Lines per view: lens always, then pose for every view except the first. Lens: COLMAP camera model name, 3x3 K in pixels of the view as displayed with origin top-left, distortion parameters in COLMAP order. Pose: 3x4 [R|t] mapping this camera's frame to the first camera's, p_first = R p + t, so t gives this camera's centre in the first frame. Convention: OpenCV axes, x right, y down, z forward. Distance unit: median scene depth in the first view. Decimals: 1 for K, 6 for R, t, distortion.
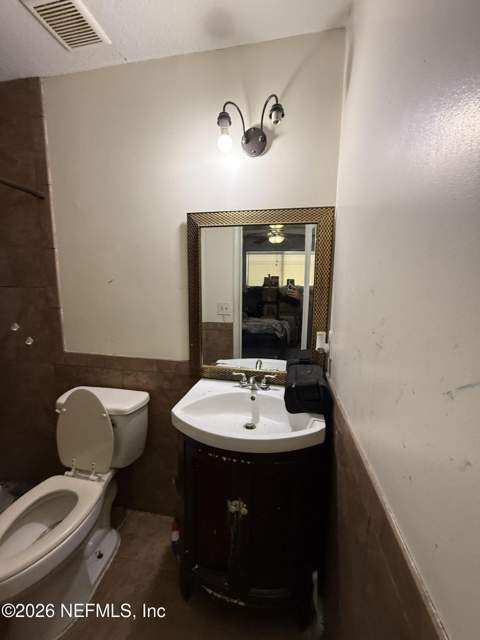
lens RADIAL K [[256.0, 0, 239.8], [0, 256.0, 317.3], [0, 0, 1]] dist [-0.000144, 0.000558]
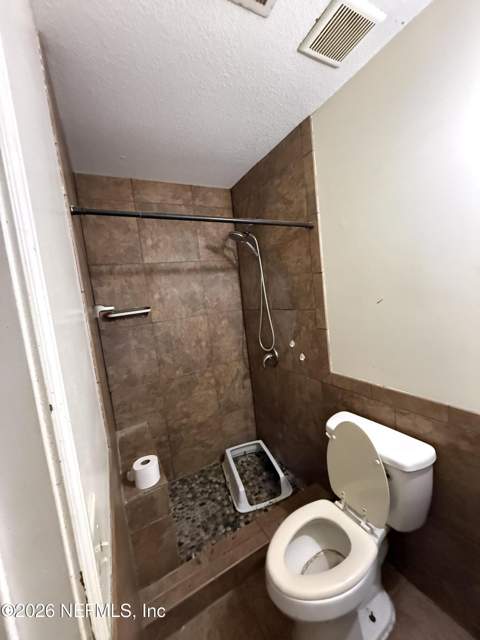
lens RADIAL K [[256.0, 0, 243.7], [0, 256.0, 319.8], [0, 0, 1]] dist [-0.000144, 0.000558]
pose [[0.636685, -0.004816, -0.771109, -0.129891], [0.006334, 0.999979, -0.001016, -0.079706], [0.771098, -0.004237, 0.636703, 0.095960]]
